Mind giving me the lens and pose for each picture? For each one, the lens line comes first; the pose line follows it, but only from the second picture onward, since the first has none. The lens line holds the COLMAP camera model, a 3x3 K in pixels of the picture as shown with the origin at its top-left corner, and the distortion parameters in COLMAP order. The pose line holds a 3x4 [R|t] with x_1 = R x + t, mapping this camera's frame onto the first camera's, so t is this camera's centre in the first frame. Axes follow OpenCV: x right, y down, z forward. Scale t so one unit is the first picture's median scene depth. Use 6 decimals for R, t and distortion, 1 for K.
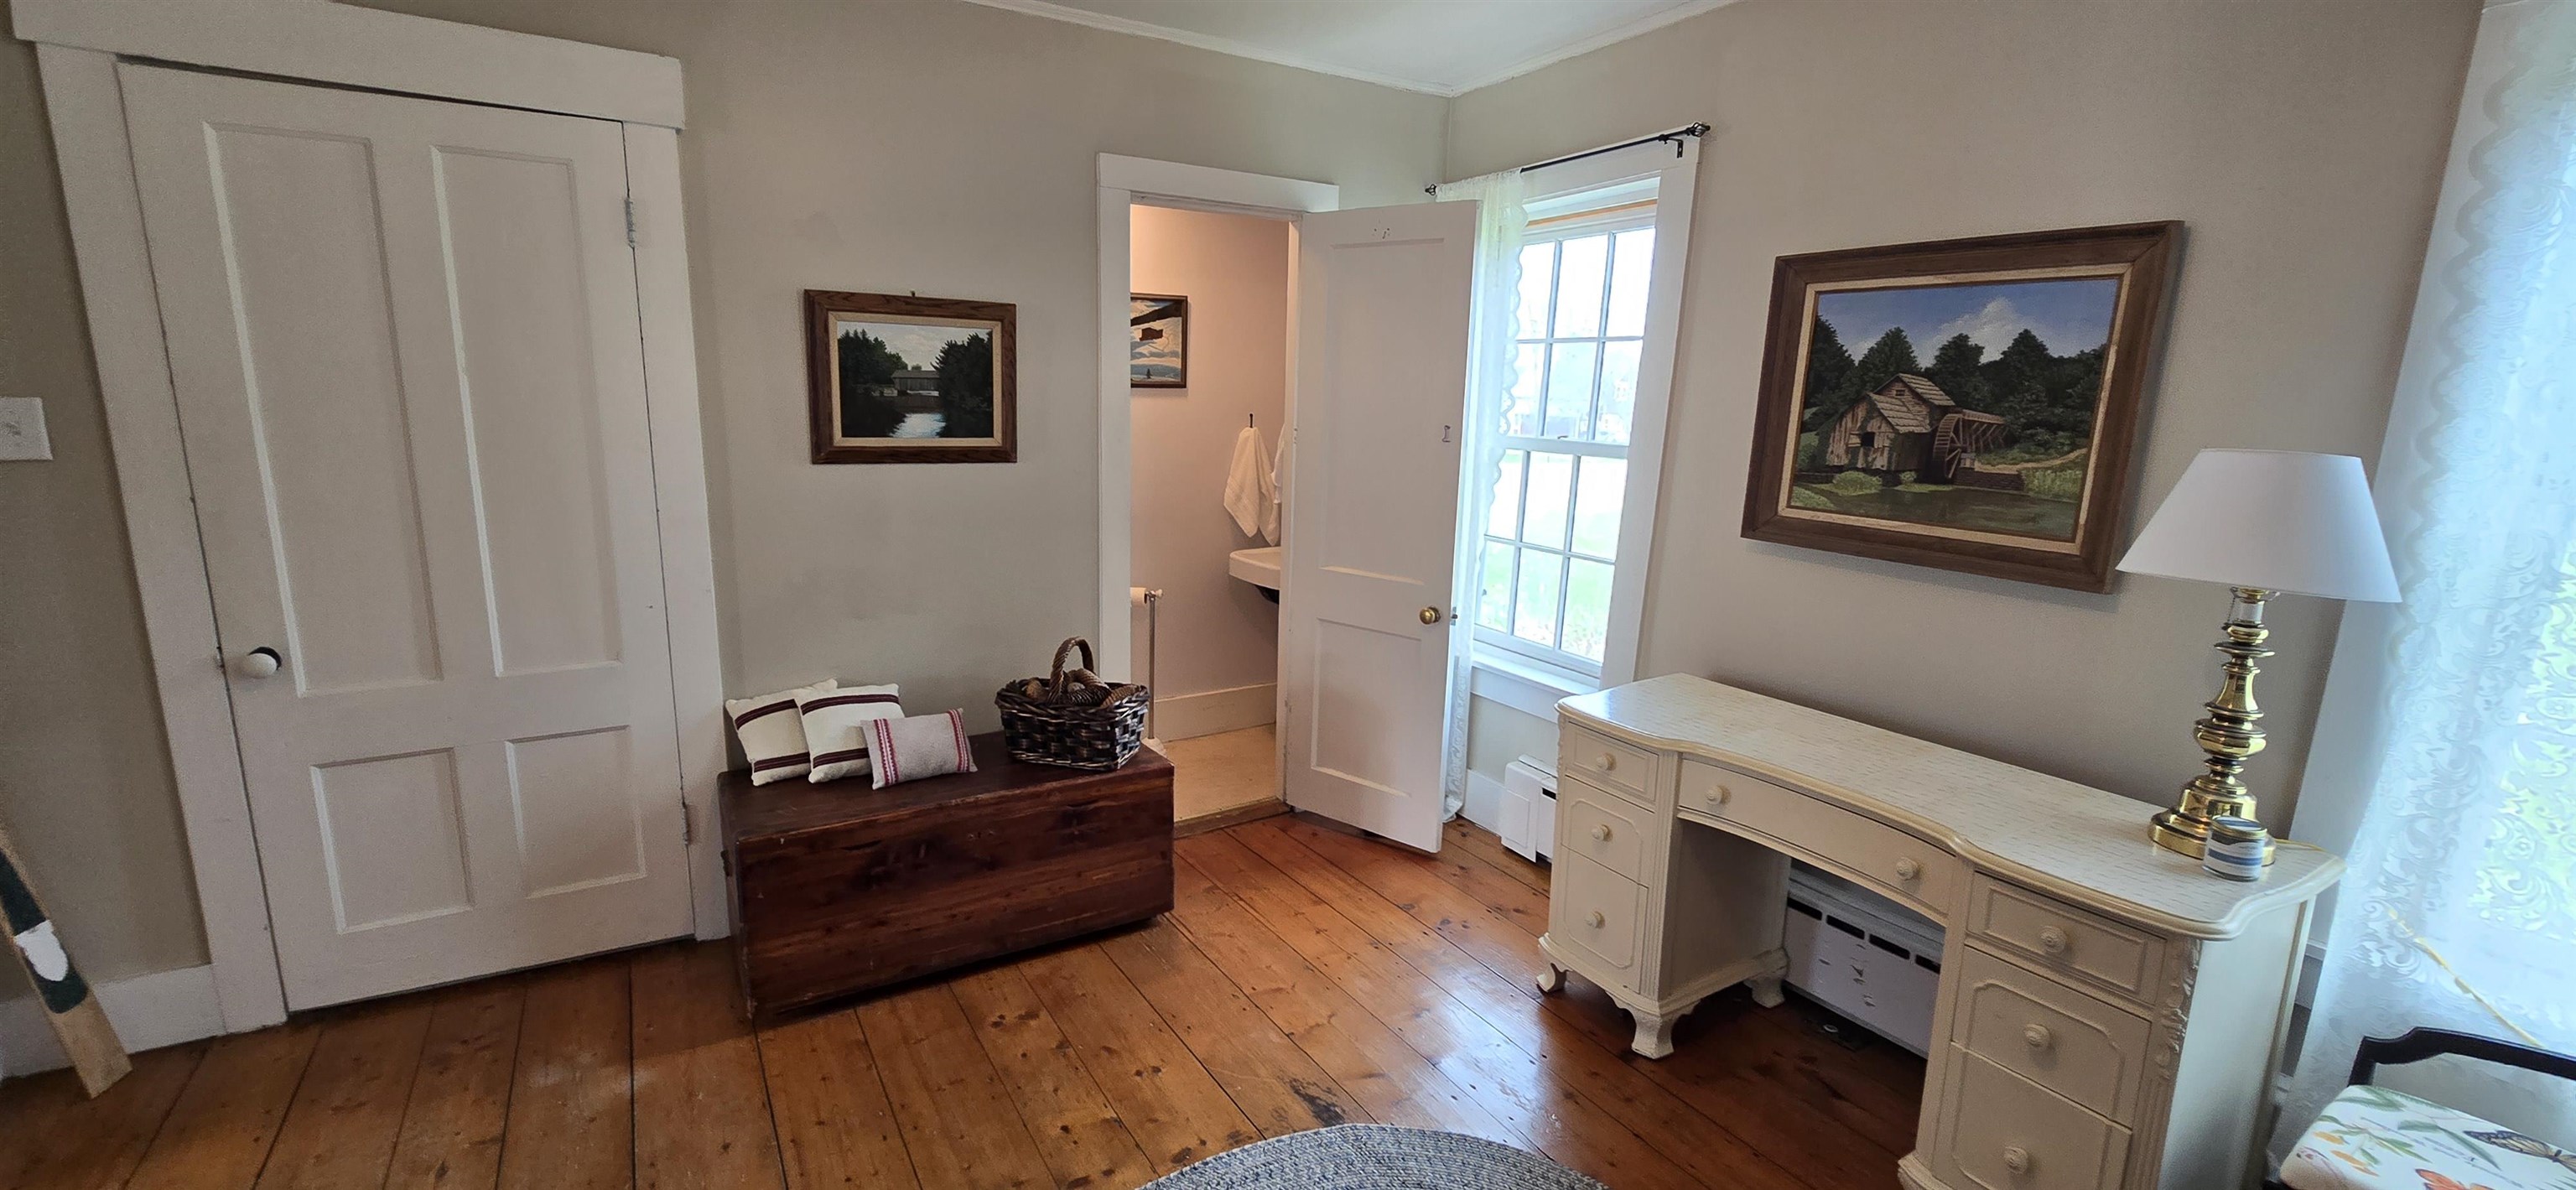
lens RADIAL K [[1058.0, 0, 1293.2], [0, 1058.0, 601.0], [0, 0, 1]] dist [-0.006526, 0.001552]
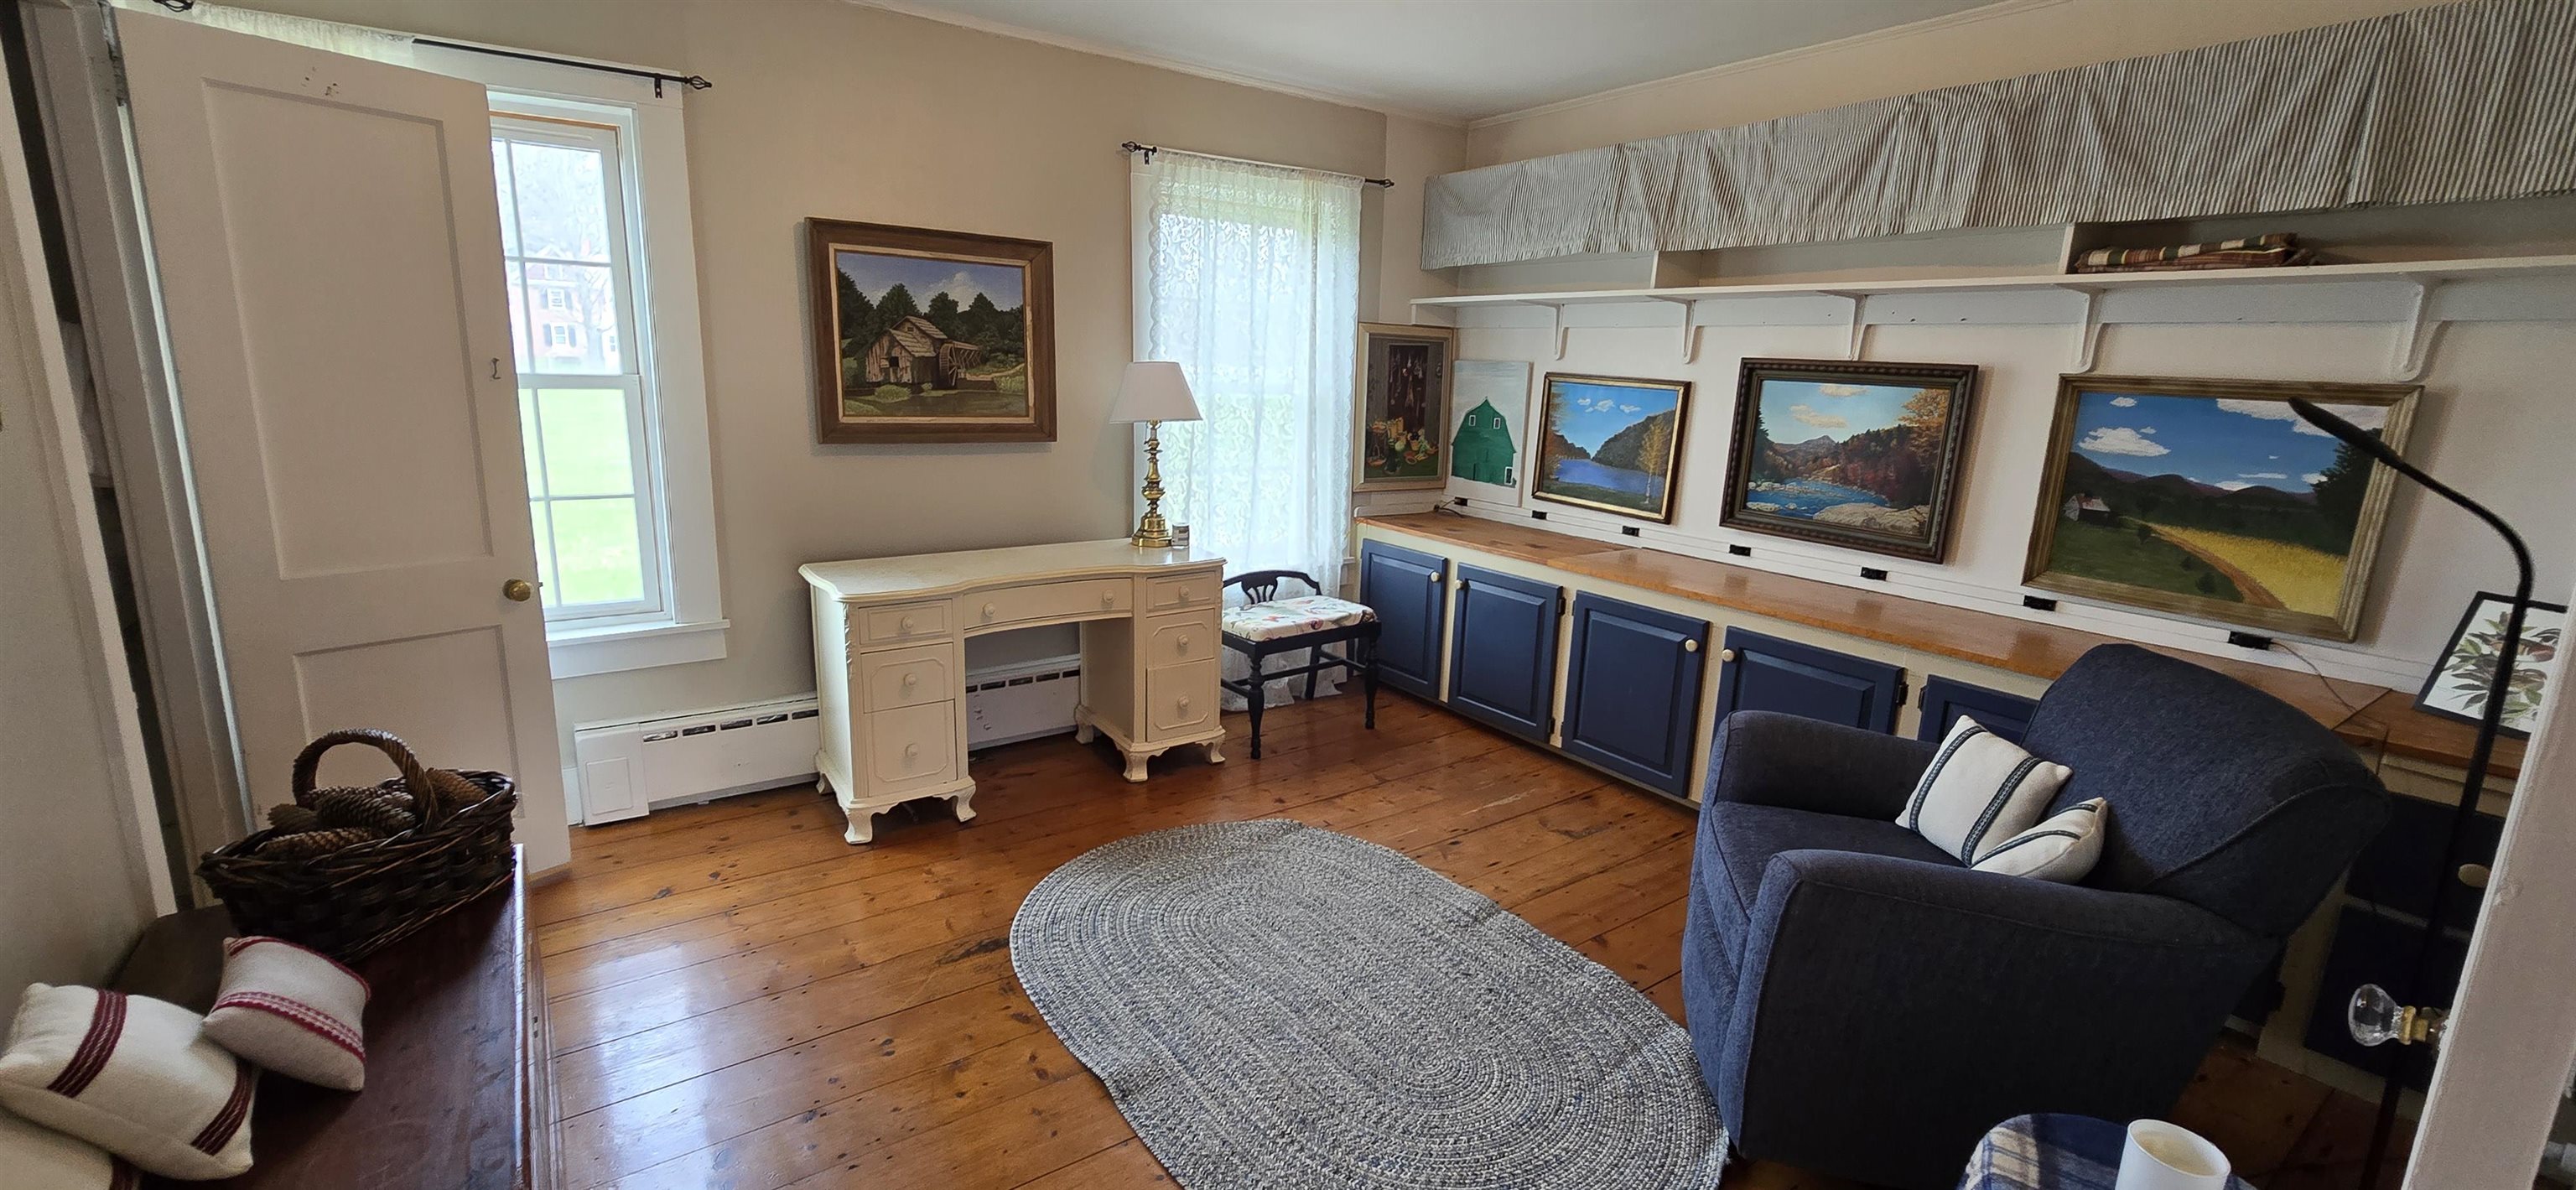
lens RADIAL K [[1058.0, 0, 1287.6], [0, 1058.0, 595.5], [0, 0, 1]] dist [-0.006526, 0.001552]
pose [[-0.062119, -0.248598, 0.966613, -0.961672], [0.157420, 0.953920, 0.255450, -0.136244], [-0.985576, 0.168033, -0.020122, 0.572843]]
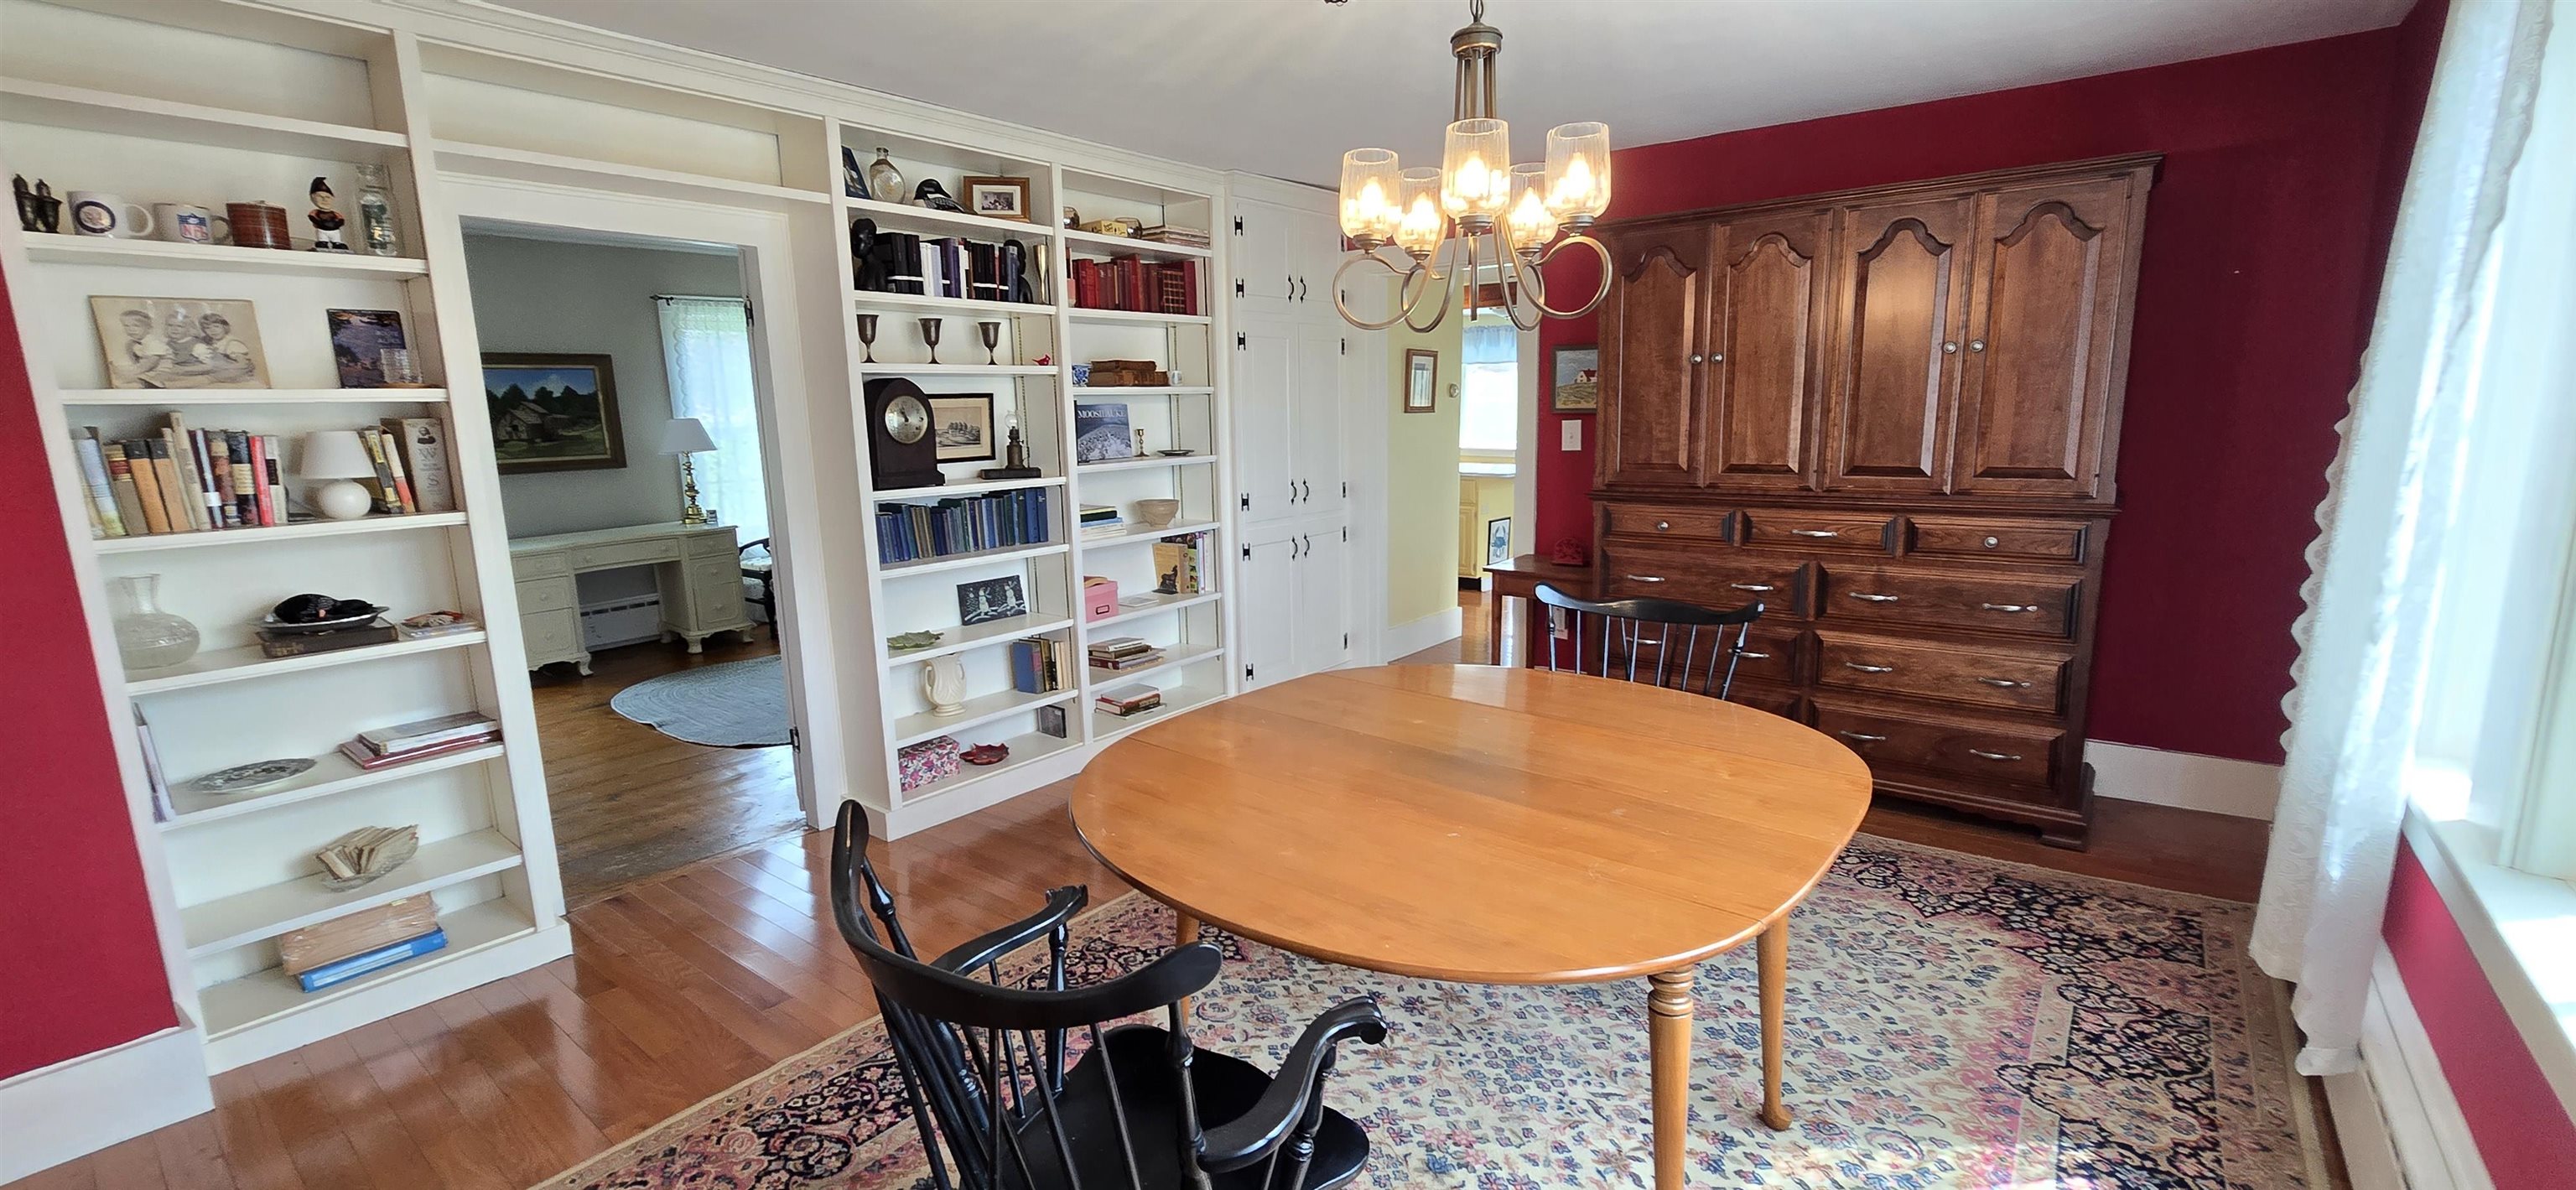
lens RADIAL K [[1058.0, 0, 1281.2], [0, 1058.0, 604.6], [0, 0, 1]] dist [-0.006526, 0.001552]
pose [[-0.336791, -0.201254, 0.919820, -2.511786], [0.193576, 0.941223, 0.276815, -0.101137], [-0.921466, 0.271284, -0.278038, 0.137457]]
